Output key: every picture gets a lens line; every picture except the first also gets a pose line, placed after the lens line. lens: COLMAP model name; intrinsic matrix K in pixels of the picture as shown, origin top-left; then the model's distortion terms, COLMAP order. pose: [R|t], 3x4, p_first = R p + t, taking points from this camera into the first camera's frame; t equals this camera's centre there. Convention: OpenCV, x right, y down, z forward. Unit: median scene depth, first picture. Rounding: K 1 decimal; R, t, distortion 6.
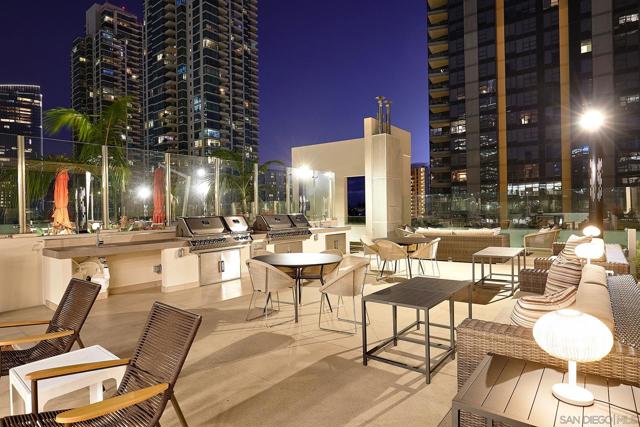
lens RADIAL K [[361.6, 0, 322.2], [0, 361.6, 212.3], [0, 0, 1]] dist [-0.004211, 0.001397]
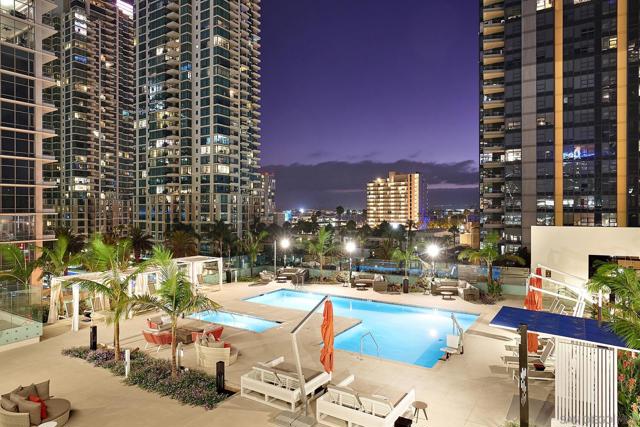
lens RADIAL K [[407.8, 0, 319.0], [0, 407.8, 211.5], [0, 0, 1]] dist [0.003665, 0.003549]
pose [[0.994767, 0.016396, 0.100846, -0.154761], [-0.016037, 0.999862, -0.004374, -0.034722], [-0.100904, 0.002733, 0.994892, -0.050486]]
